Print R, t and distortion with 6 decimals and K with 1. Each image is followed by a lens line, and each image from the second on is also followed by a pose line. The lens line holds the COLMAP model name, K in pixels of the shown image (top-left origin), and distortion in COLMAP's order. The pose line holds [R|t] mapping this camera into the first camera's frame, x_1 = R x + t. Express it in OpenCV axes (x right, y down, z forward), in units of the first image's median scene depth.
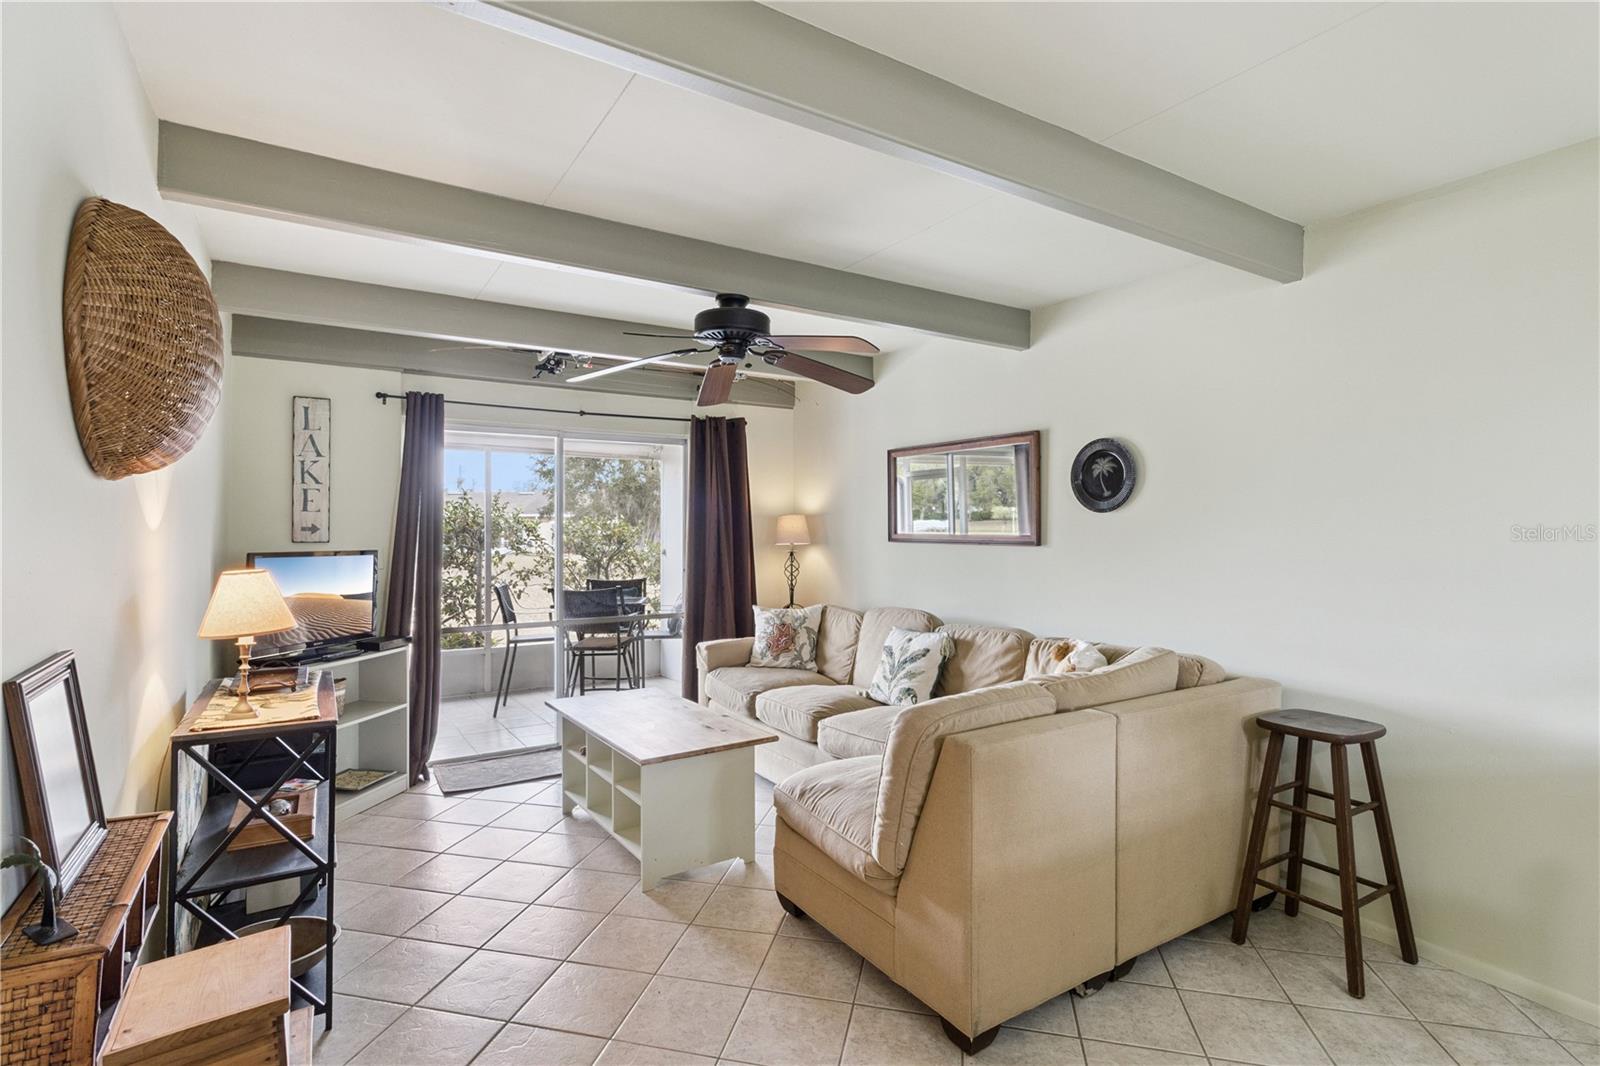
lens RADIAL K [[757.6, 0, 775.3], [0, 757.6, 531.5], [0, 0, 1]] dist [0.003927, 0.000078]
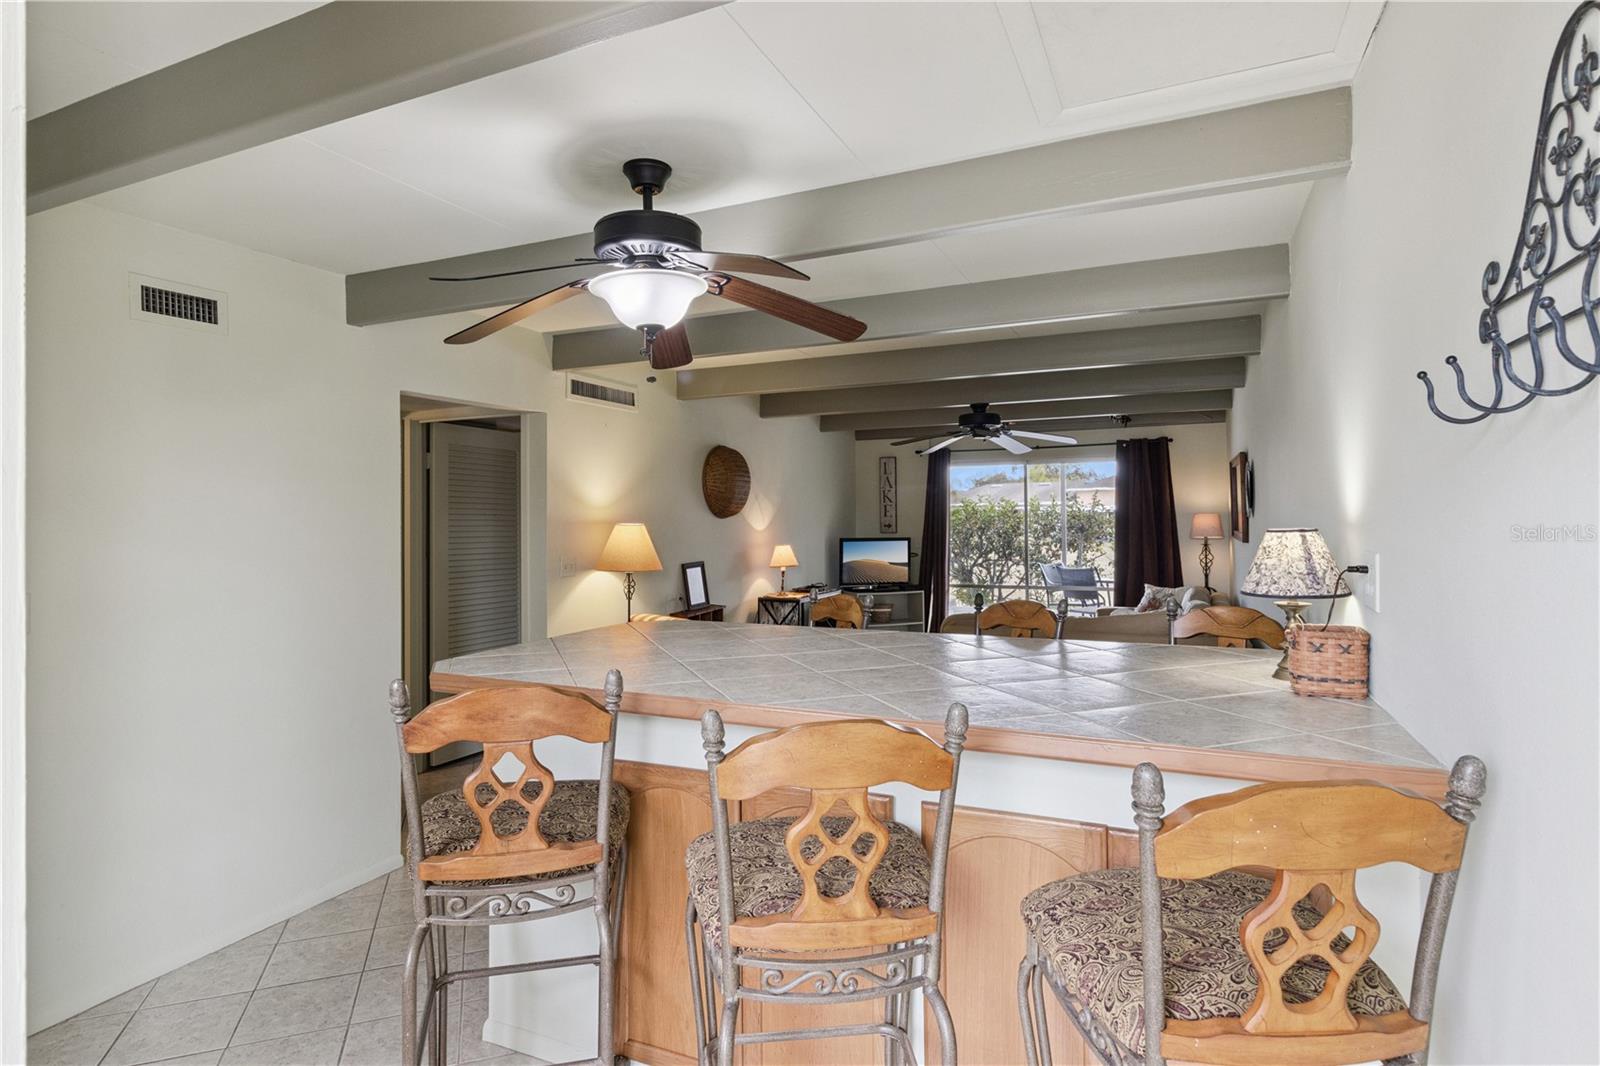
lens RADIAL K [[868.9, 0, 800.5], [0, 868.9, 501.6], [0, 0, 1]] dist [0.004147, -0.000986]
pose [[0.563504, -0.022418, -0.825809, 0.830869], [0.009170, 0.999740, -0.020883, -0.016347], [0.826062, 0.004195, 0.563563, -0.322458]]
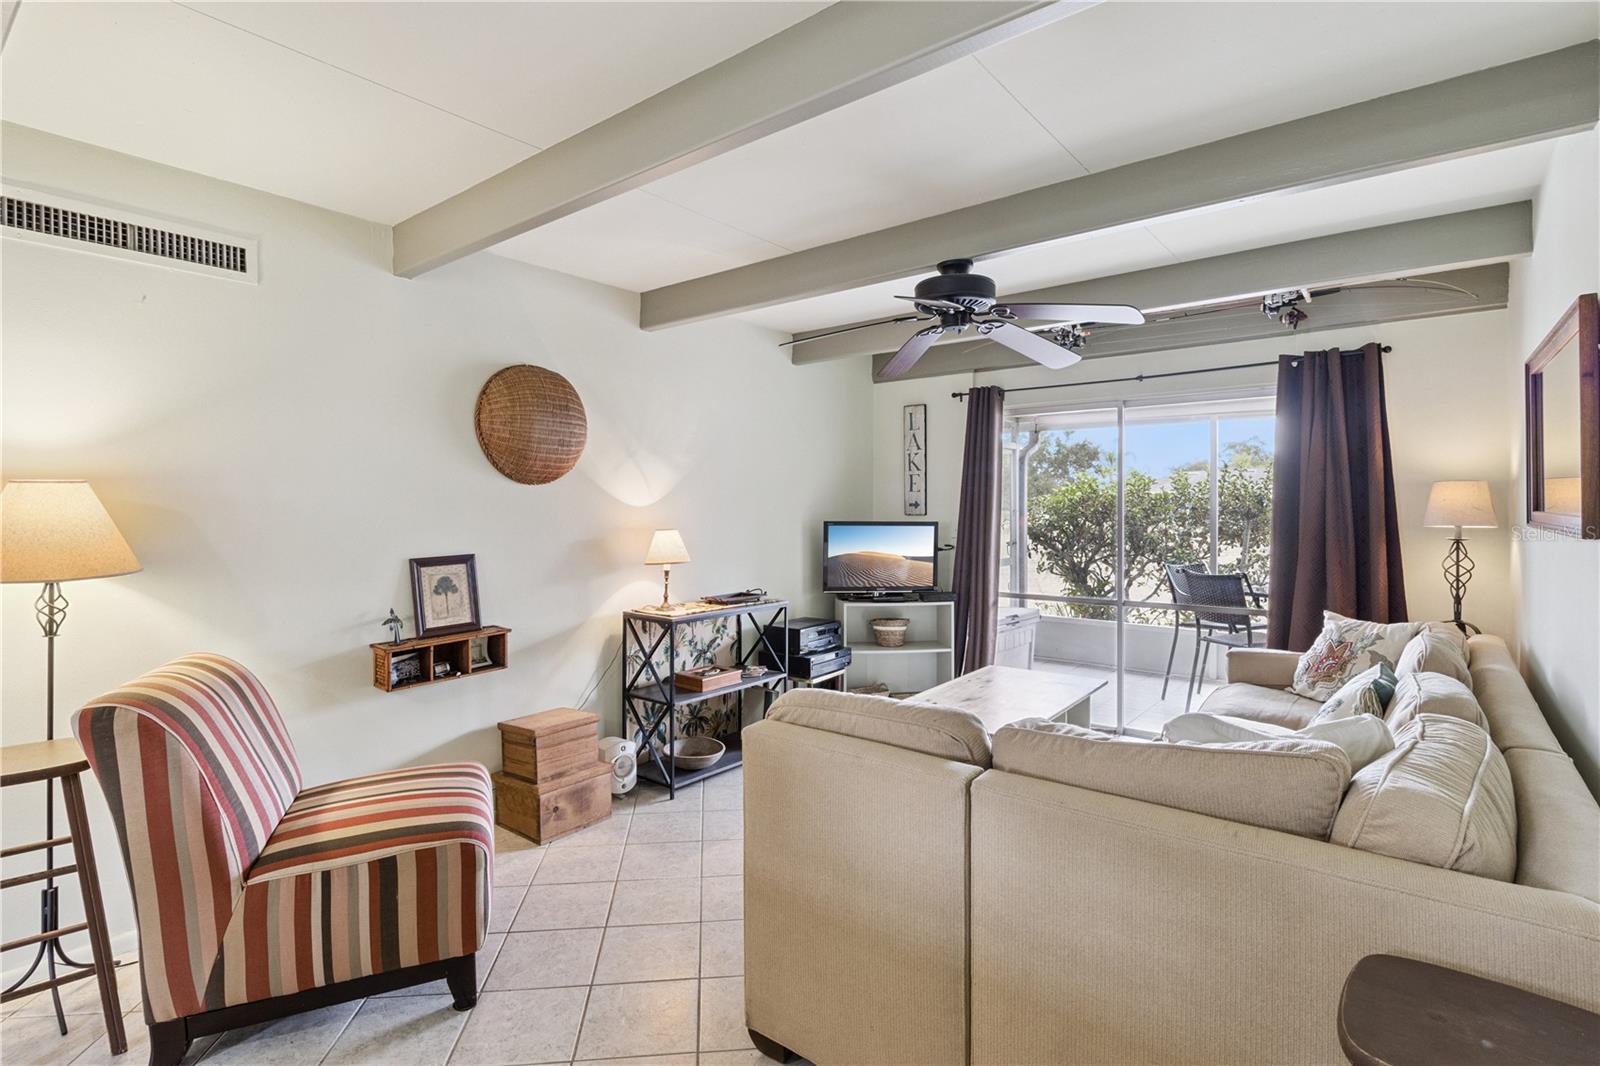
lens RADIAL K [[788.1, 0, 796.4], [0, 788.1, 508.5], [0, 0, 1]] dist [-0.000136, -0.001580]
pose [[0.337885, 0.001488, -0.941186, 0.471078], [0.000460, 0.999998, 0.001746, 0.000387], [0.941187, -0.001023, 0.337884, 0.266005]]
